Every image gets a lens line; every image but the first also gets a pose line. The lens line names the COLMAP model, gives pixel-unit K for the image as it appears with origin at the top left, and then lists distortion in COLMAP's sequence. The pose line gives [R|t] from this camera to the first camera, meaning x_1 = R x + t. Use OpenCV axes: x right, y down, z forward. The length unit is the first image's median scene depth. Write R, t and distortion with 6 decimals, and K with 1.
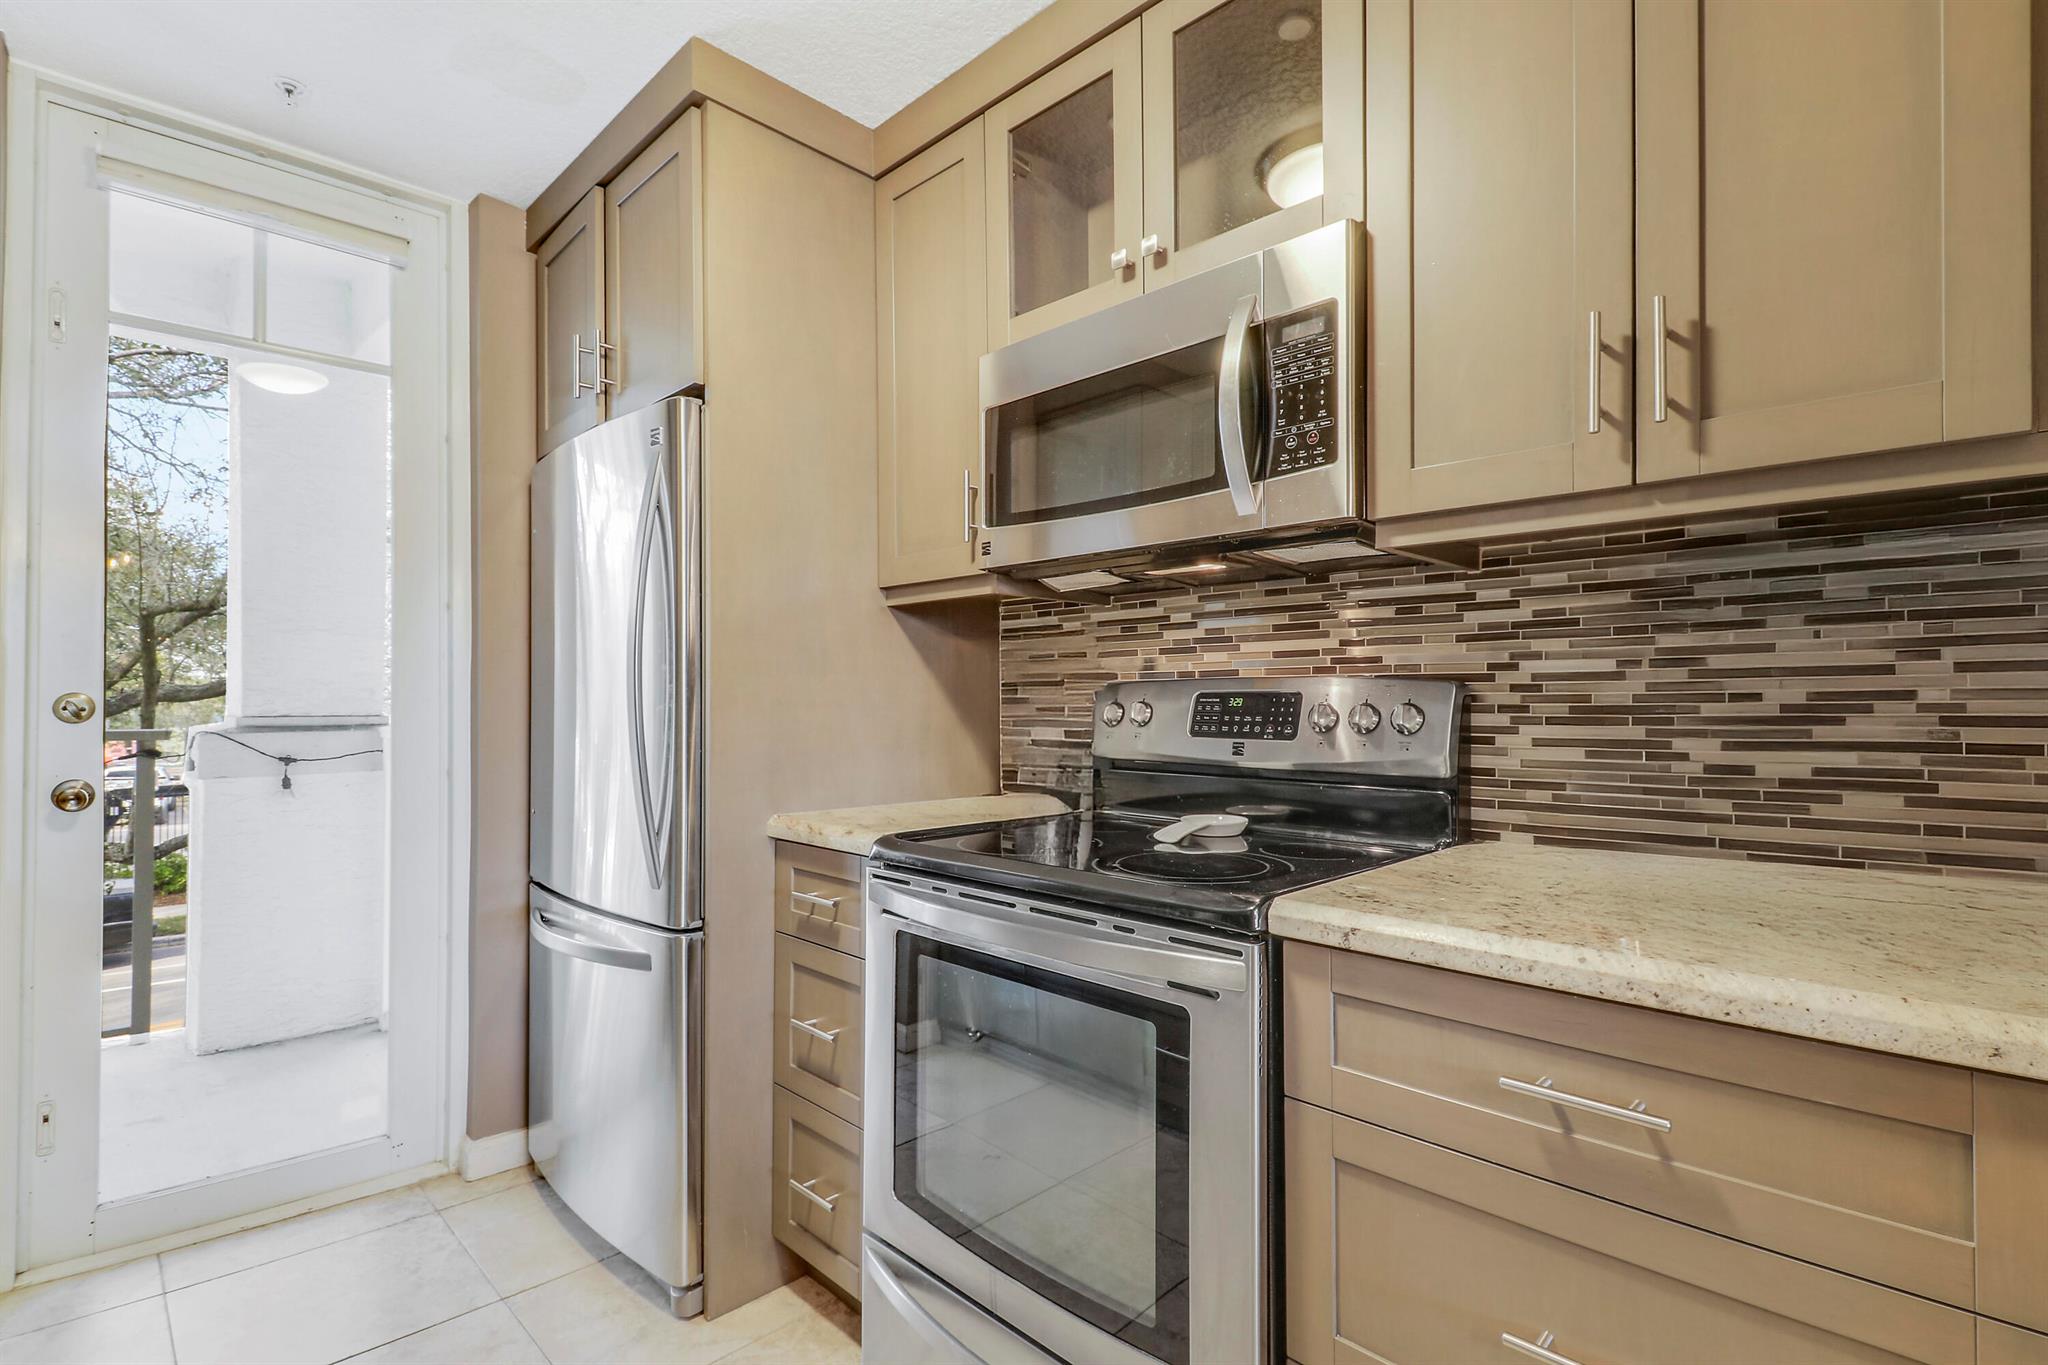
lens RADIAL K [[982.1, 0, 1056.8], [0, 982.1, 694.6], [0, 0, 1]] dist [0.017263, -0.009784]
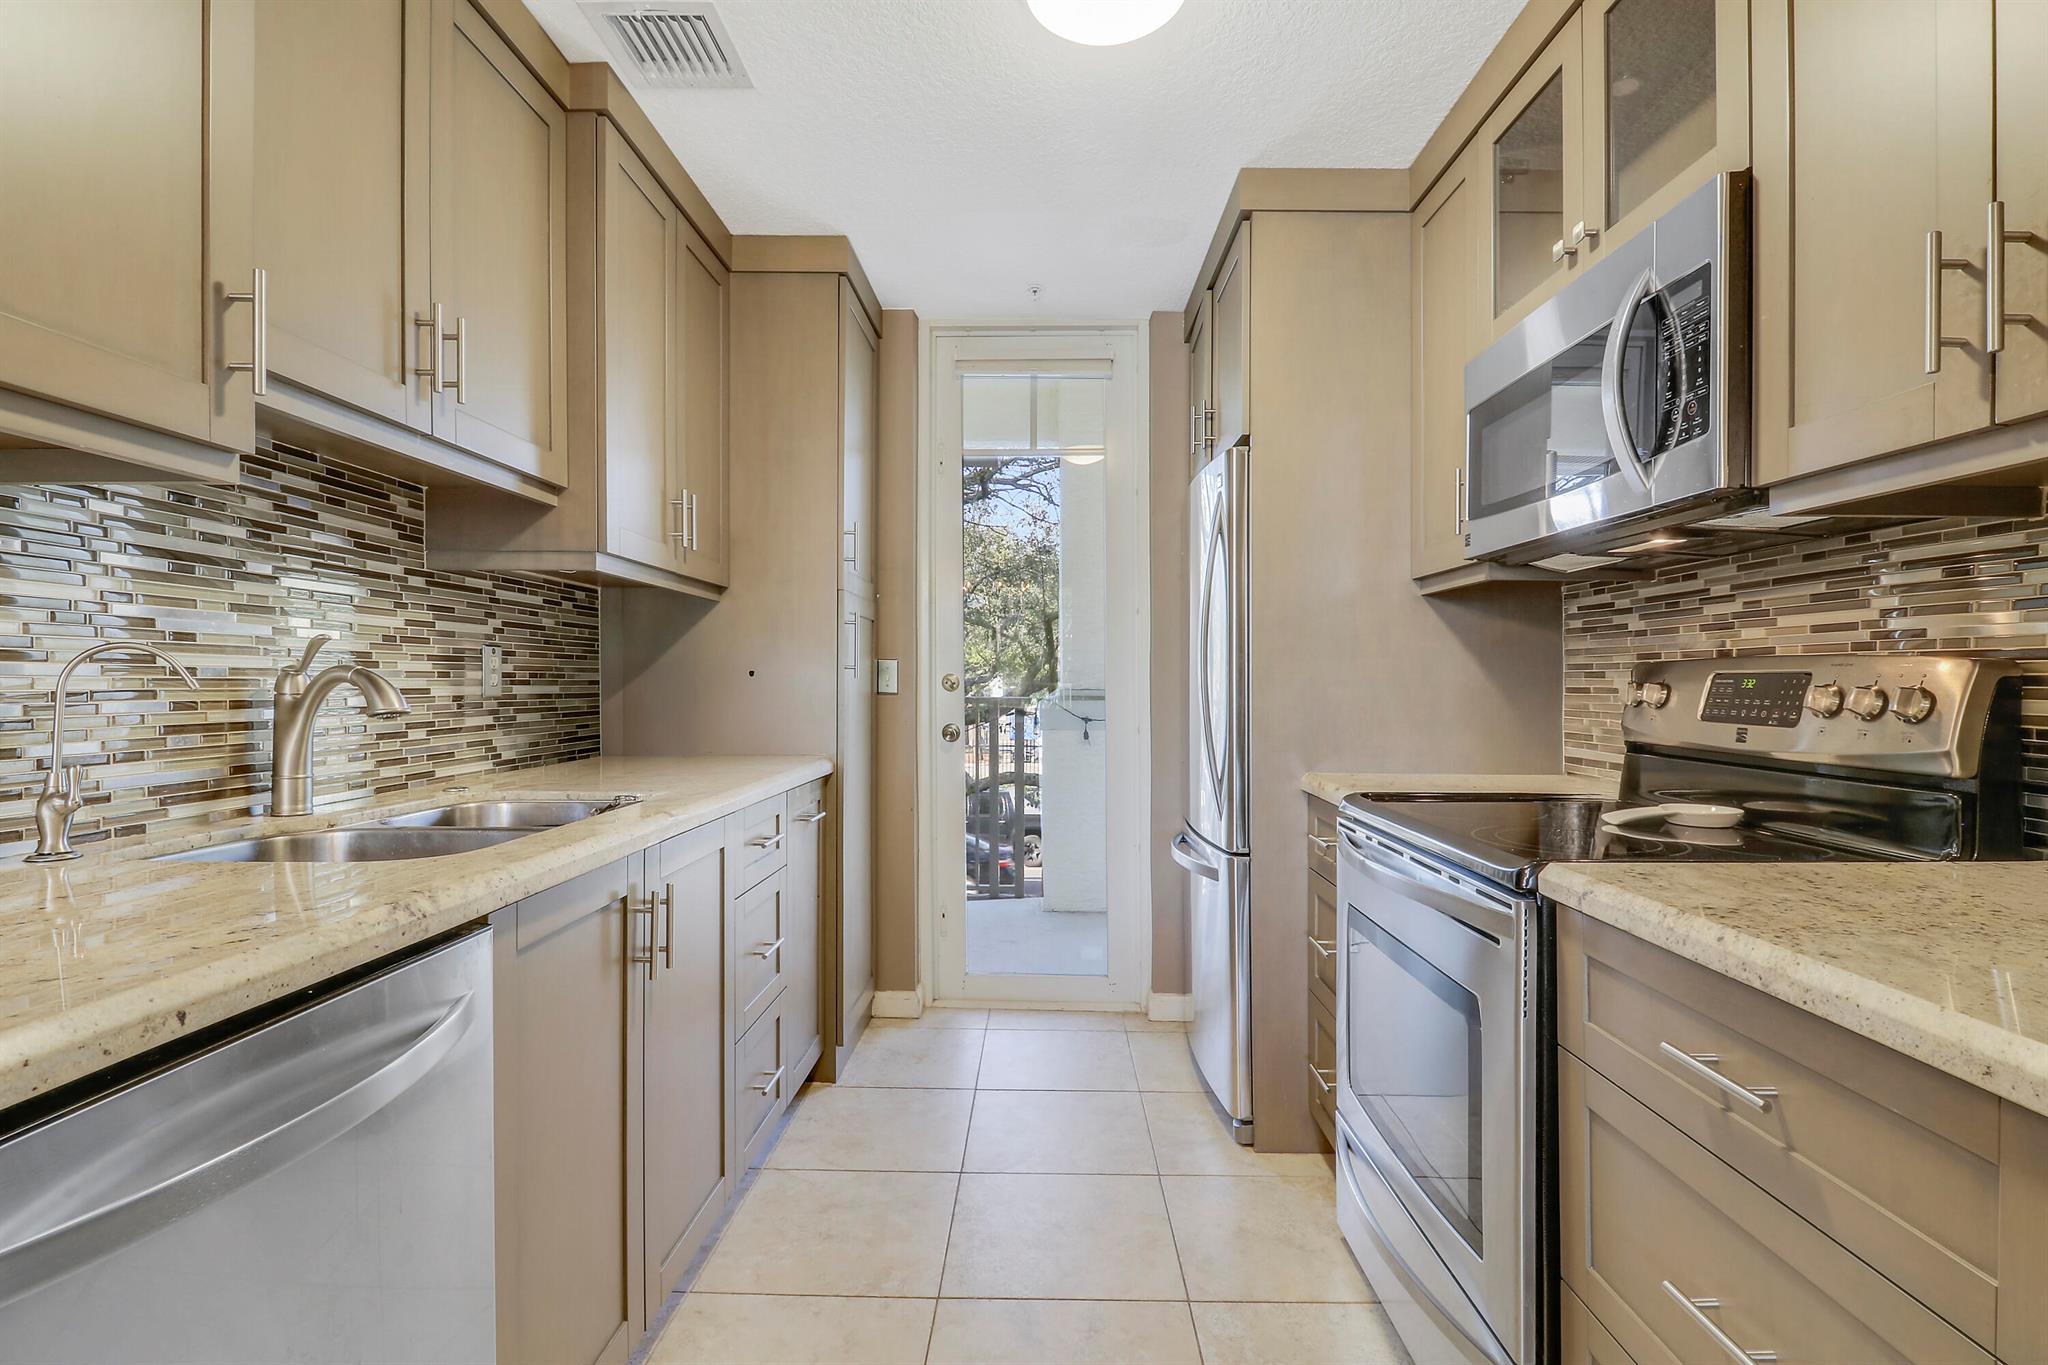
lens RADIAL K [[983.4, 0, 1039.8], [0, 983.4, 701.9], [0, 0, 1]] dist [0.004502, -0.011549]
pose [[0.695235, 0.019266, -0.718524, 0.369320], [0.001300, 0.999605, 0.028060, -0.001481], [0.718781, -0.020443, 0.694936, -0.093994]]
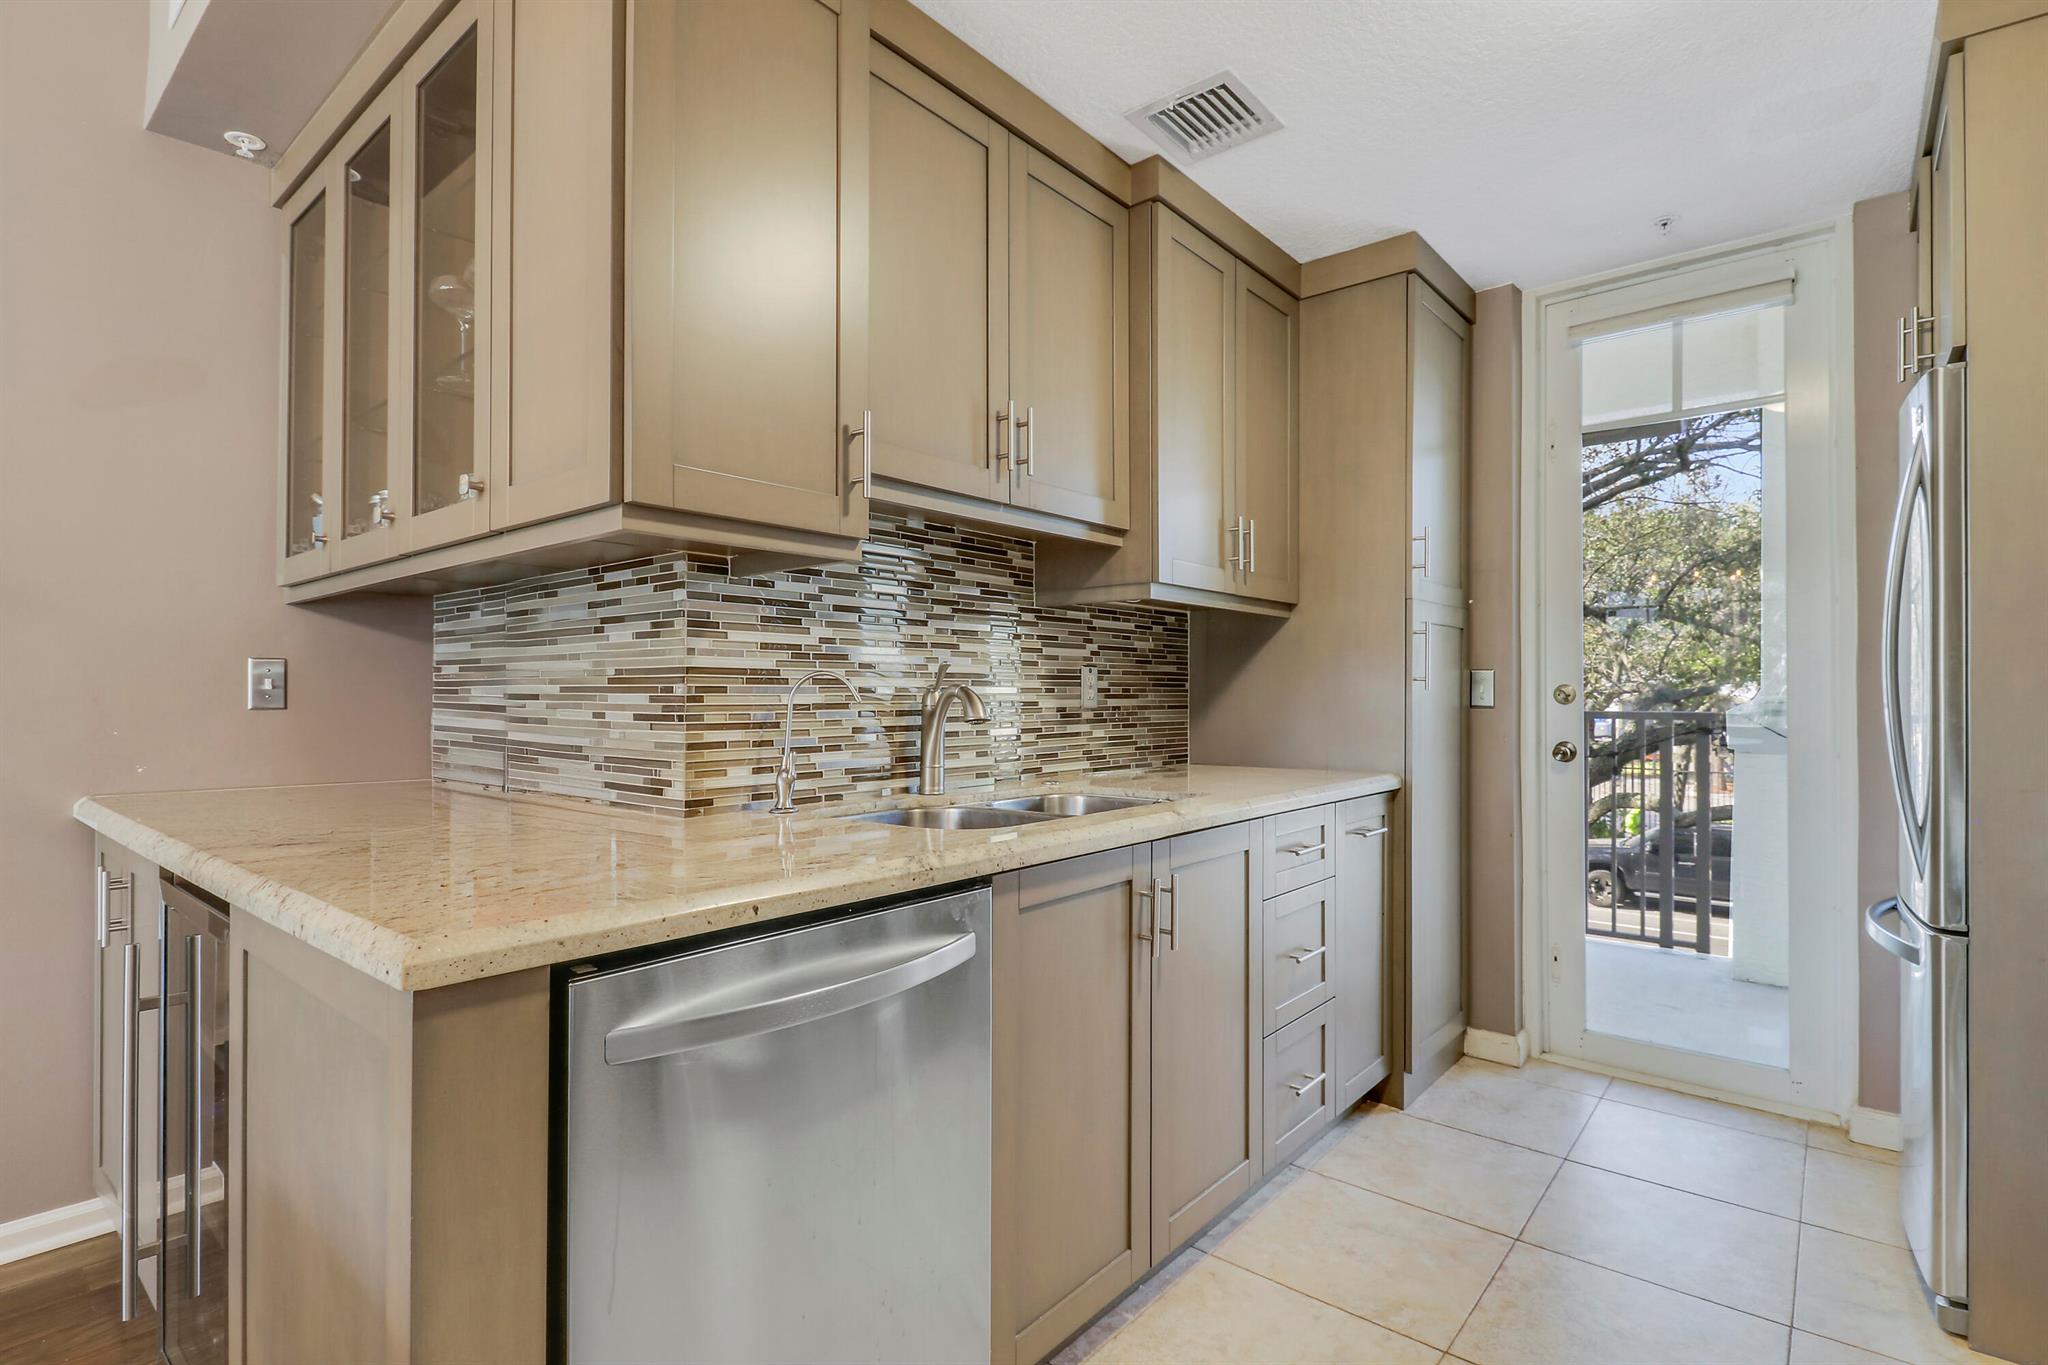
lens RADIAL K [[983.4, 0, 1011.4], [0, 983.4, 711.4], [0, 0, 1]] dist [0.004502, -0.011549]
pose [[0.072862, 0.019041, -0.997160, 0.475842], [0.011513, 0.999735, 0.019931, -0.000860], [0.997276, -0.012932, 0.072624, 0.038761]]
